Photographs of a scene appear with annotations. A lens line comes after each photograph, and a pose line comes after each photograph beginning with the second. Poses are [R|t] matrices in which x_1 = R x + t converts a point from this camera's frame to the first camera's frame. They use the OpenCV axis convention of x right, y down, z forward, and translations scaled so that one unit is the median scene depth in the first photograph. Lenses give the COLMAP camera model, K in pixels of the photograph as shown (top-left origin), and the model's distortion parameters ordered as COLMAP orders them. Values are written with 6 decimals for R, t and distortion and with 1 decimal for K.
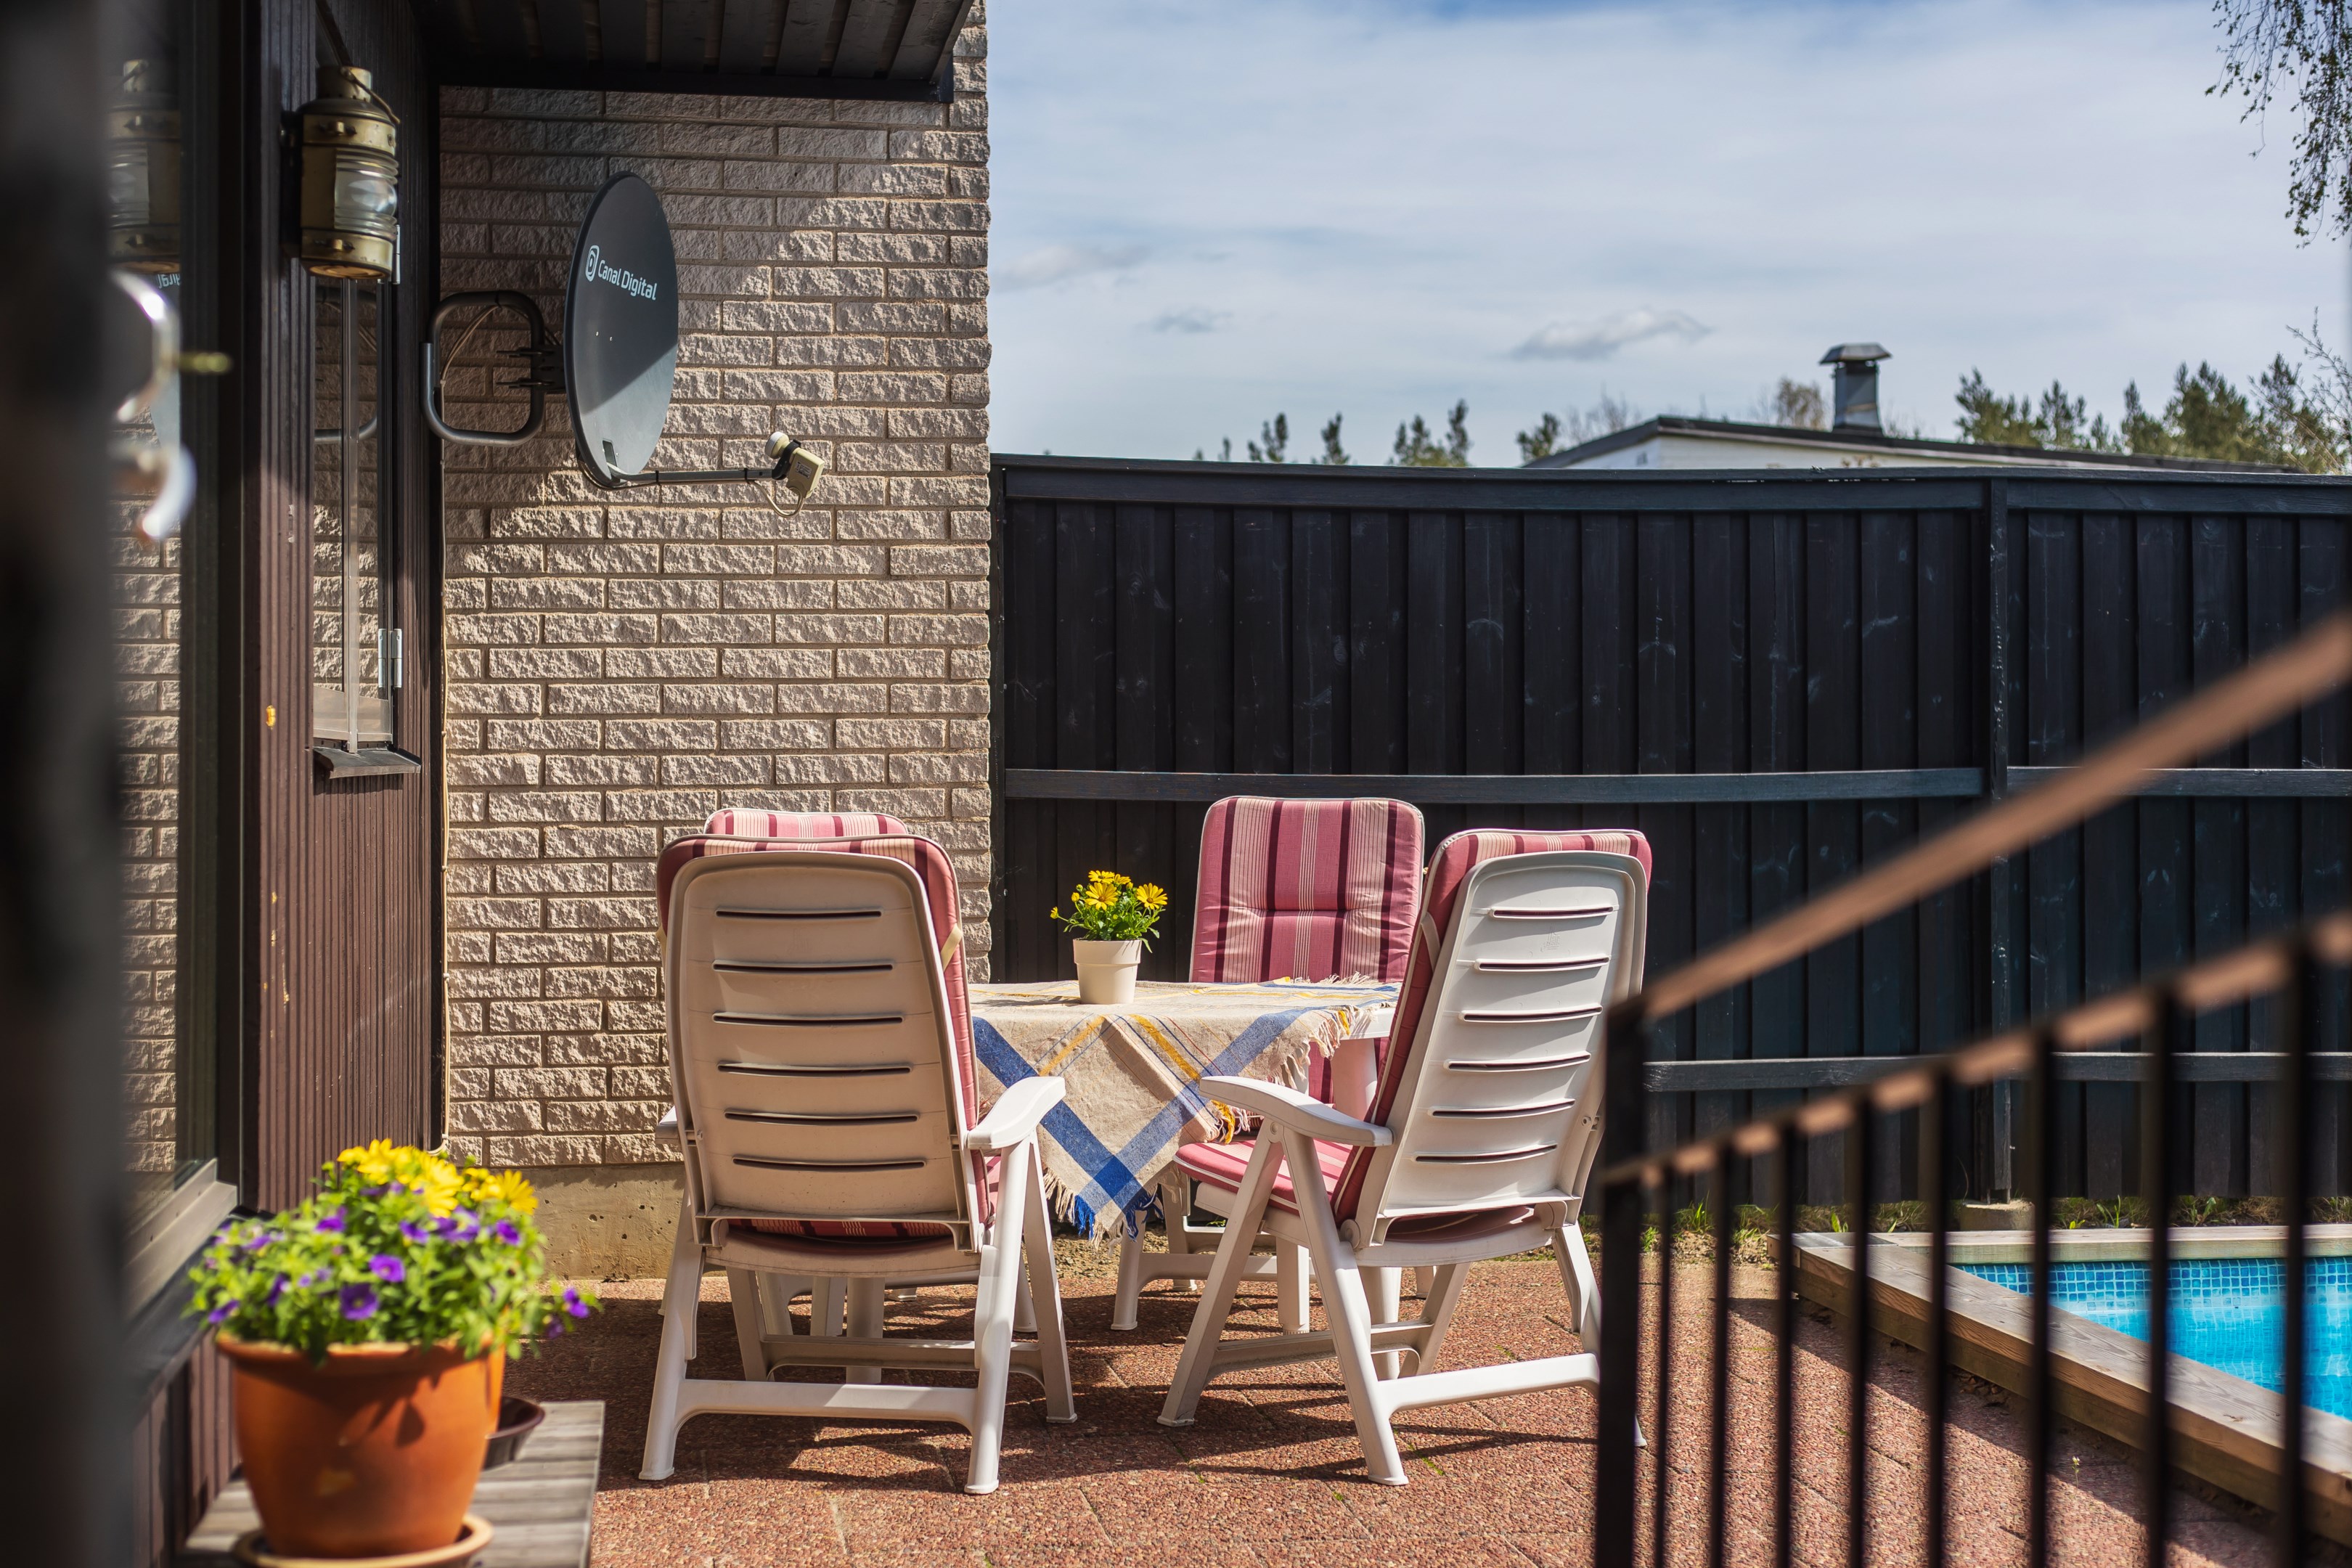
lens RADIAL K [[3345.0, 0, 1176.0], [0, 3345.0, 784.0], [0, 0, 1]] dist [0.005184, -0.026512]
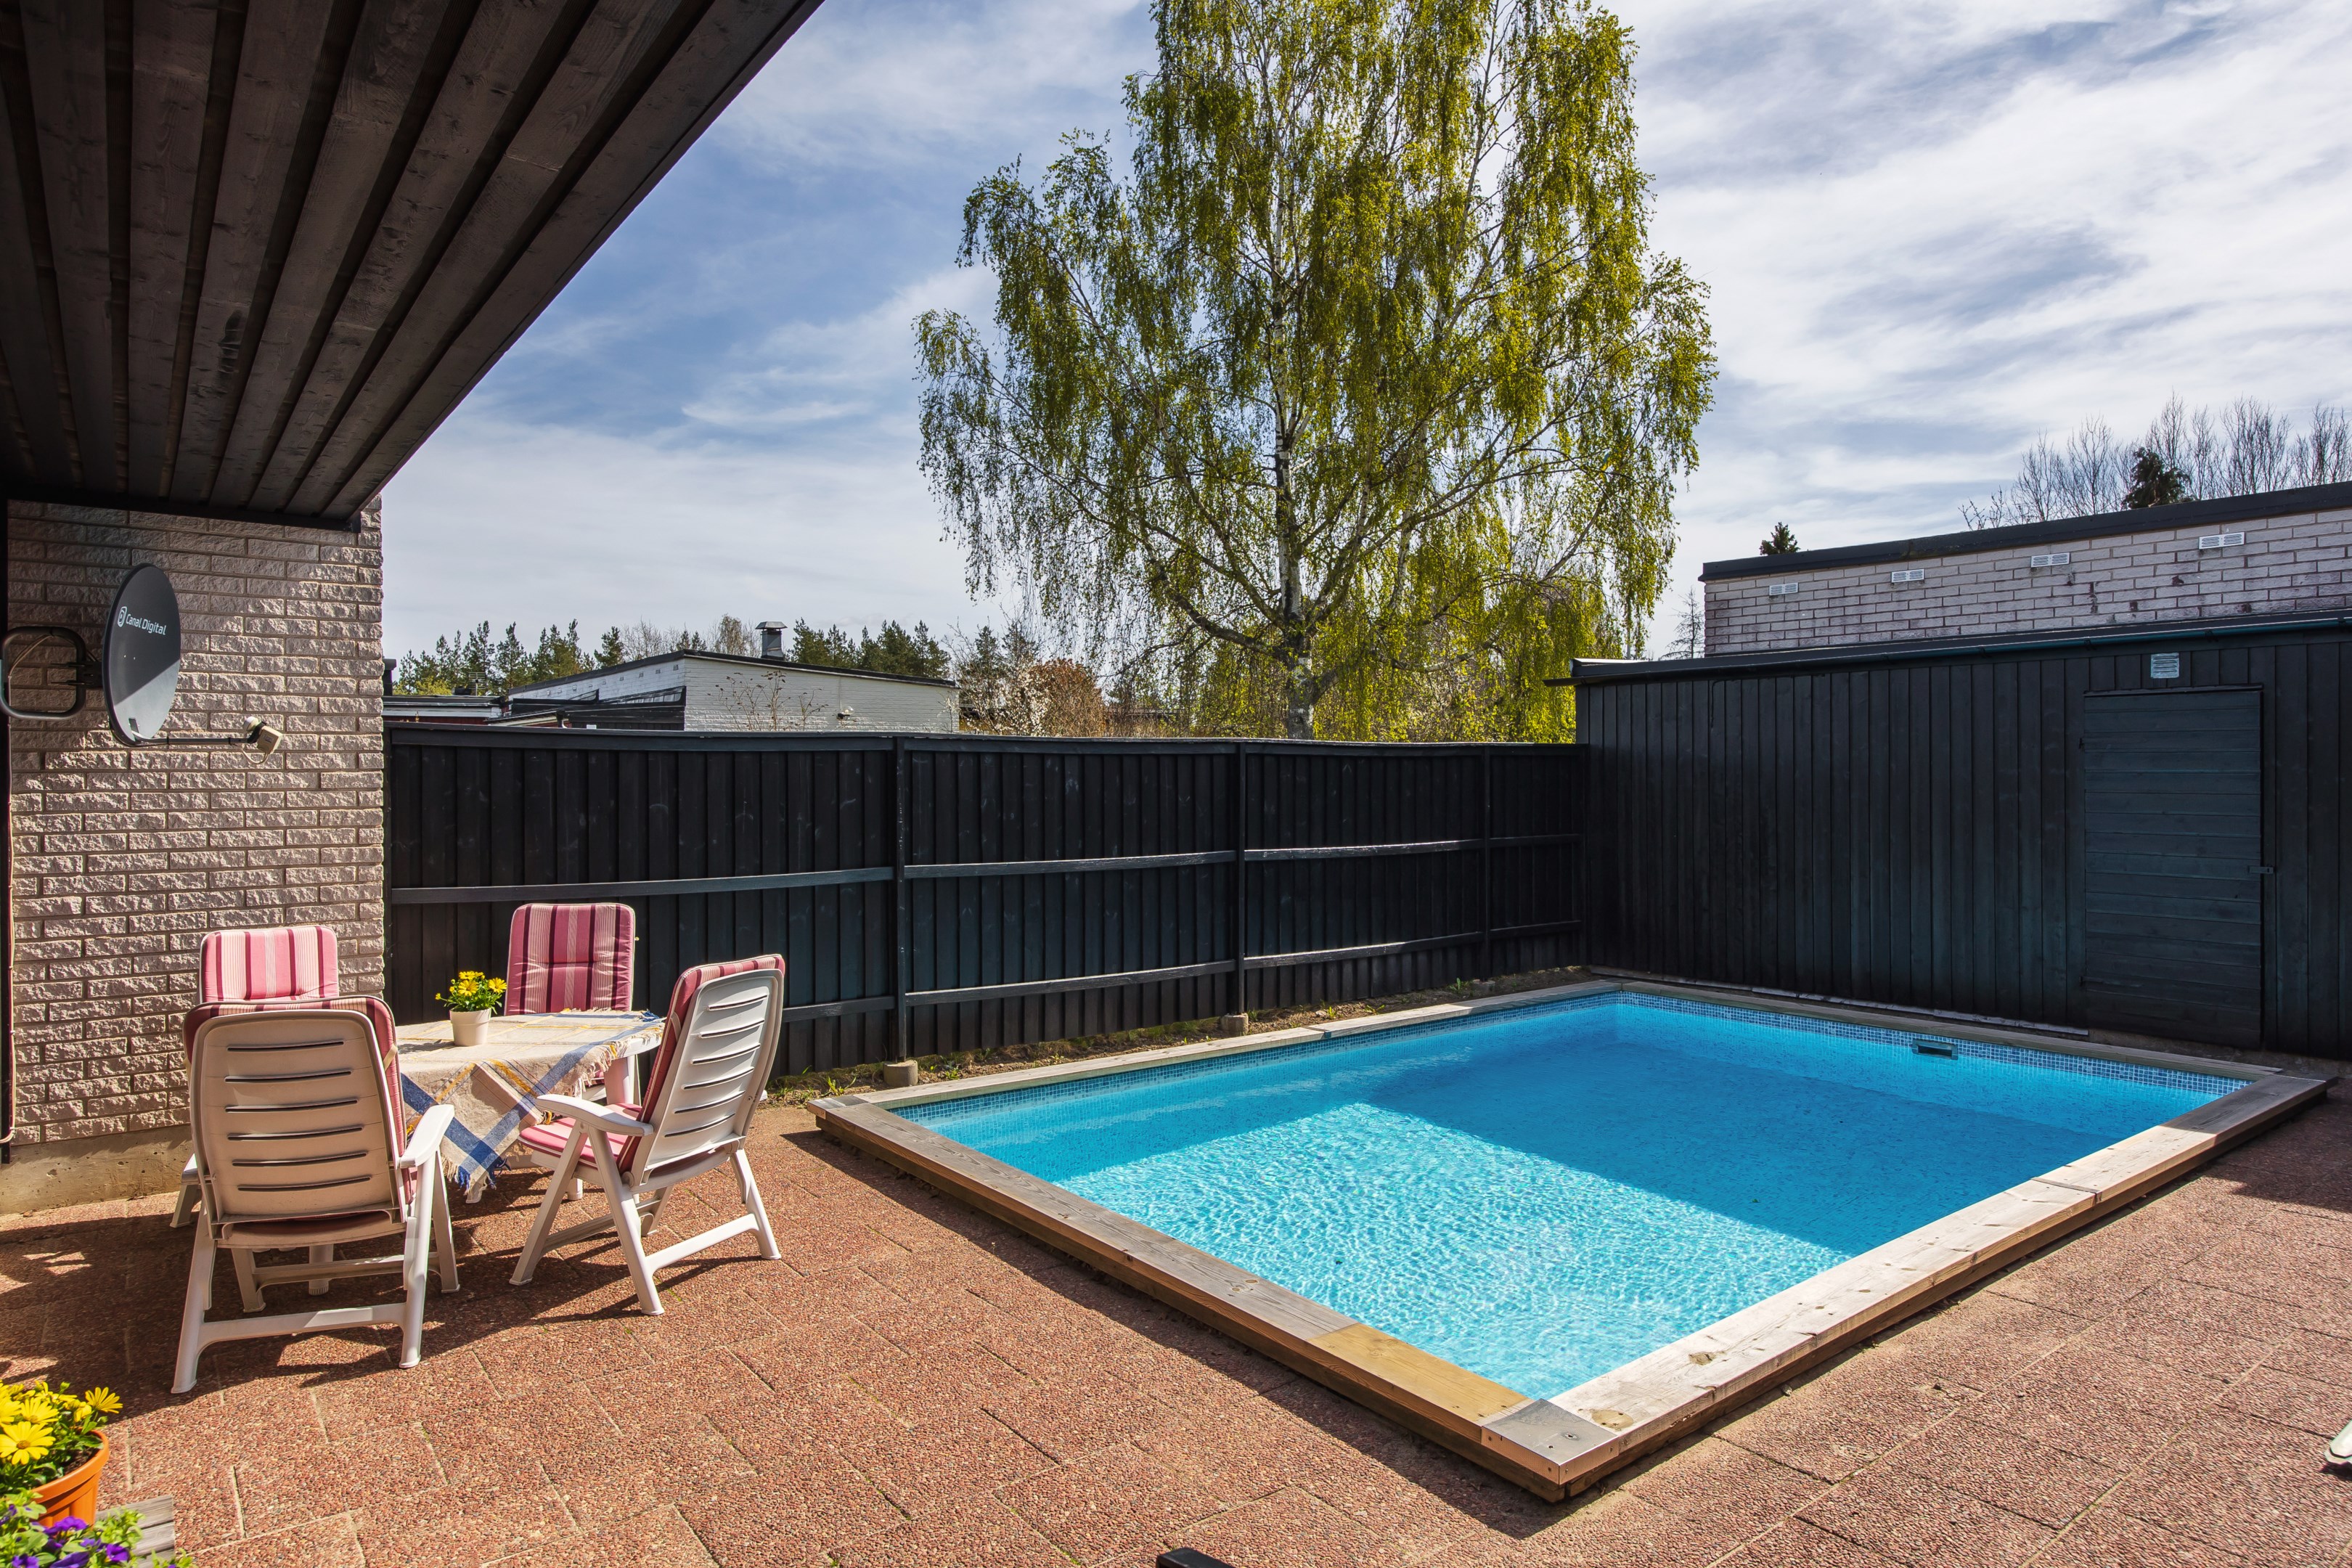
lens RADIAL K [[1366.5, 0, 1176.0], [0, 1366.5, 784.0], [0, 0, 1]] dist [-0.005051, -0.003862]
pose [[0.876852, -0.000362, 0.480761, -0.034195], [0.002151, 0.999993, -0.003170, -0.062609], [-0.480756, 0.003814, 0.876846, 0.124205]]
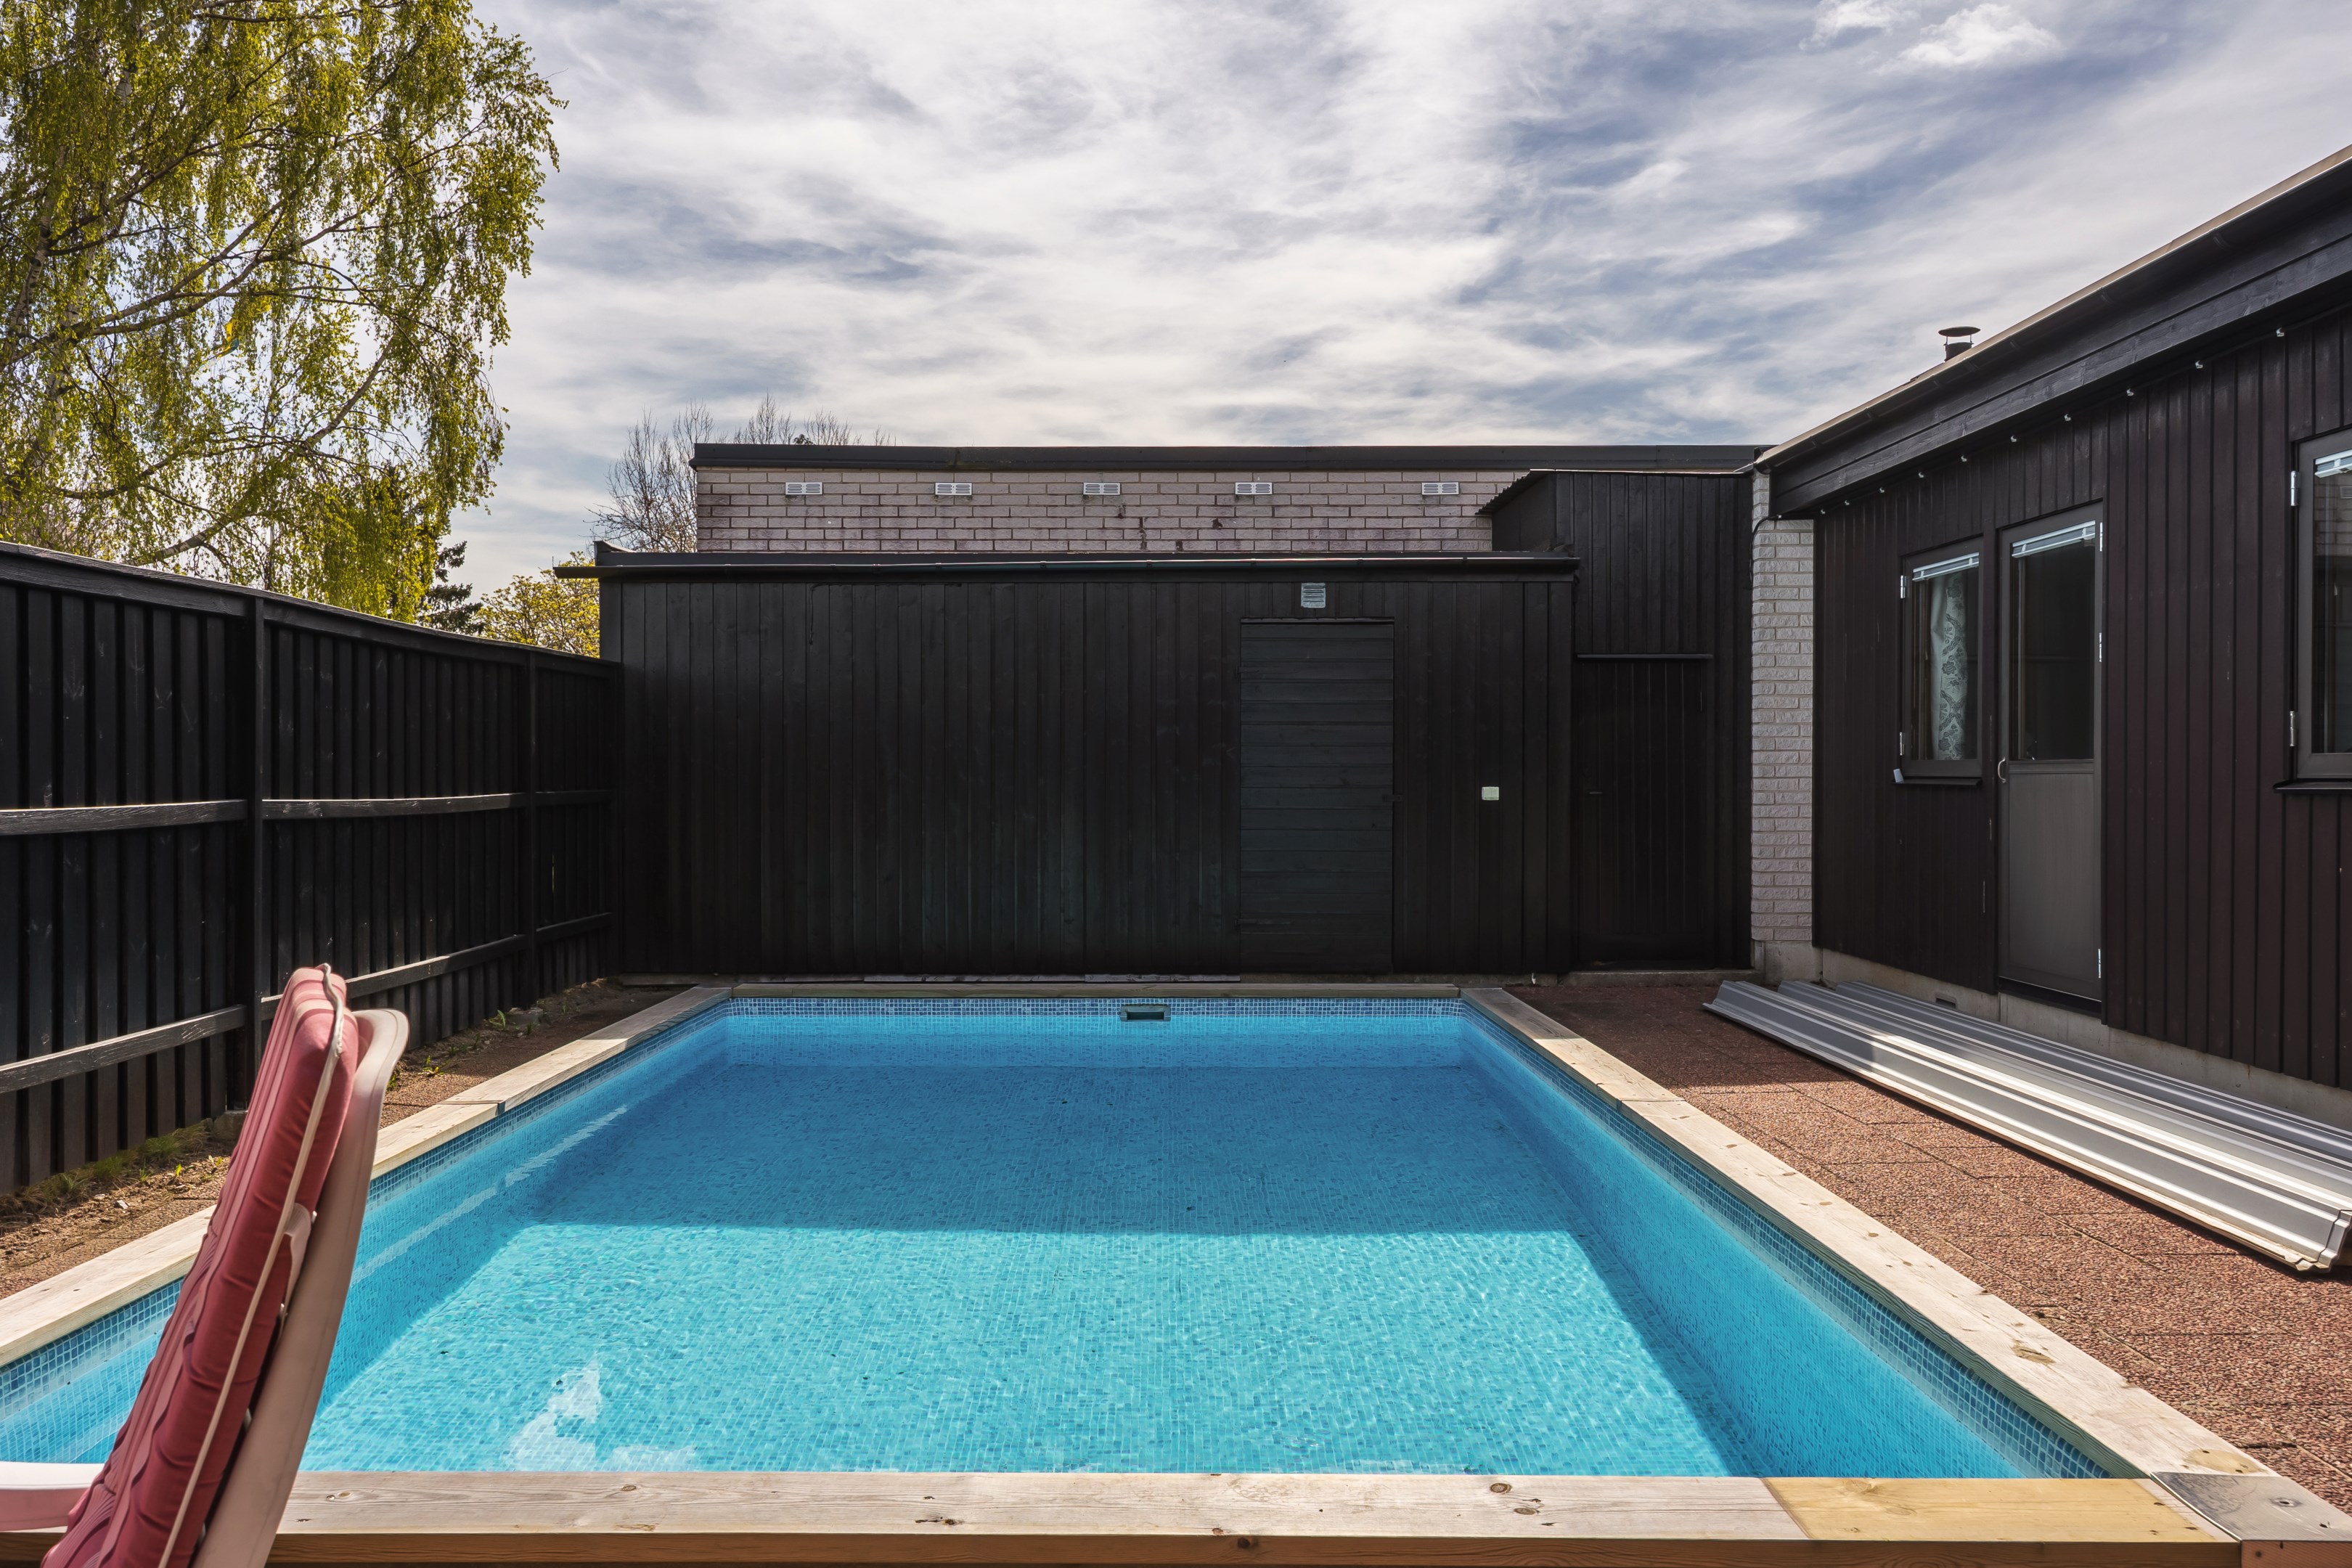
lens RADIAL K [[1606.9, 0, 1176.0], [0, 1606.9, 784.0], [0, 0, 1]] dist [0.018245, 0.002160]
pose [[0.159132, -0.001176, 0.987257, -0.086421], [0.009048, 0.999959, -0.000267, -0.011392], [-0.987216, 0.008975, 0.159136, 0.599745]]
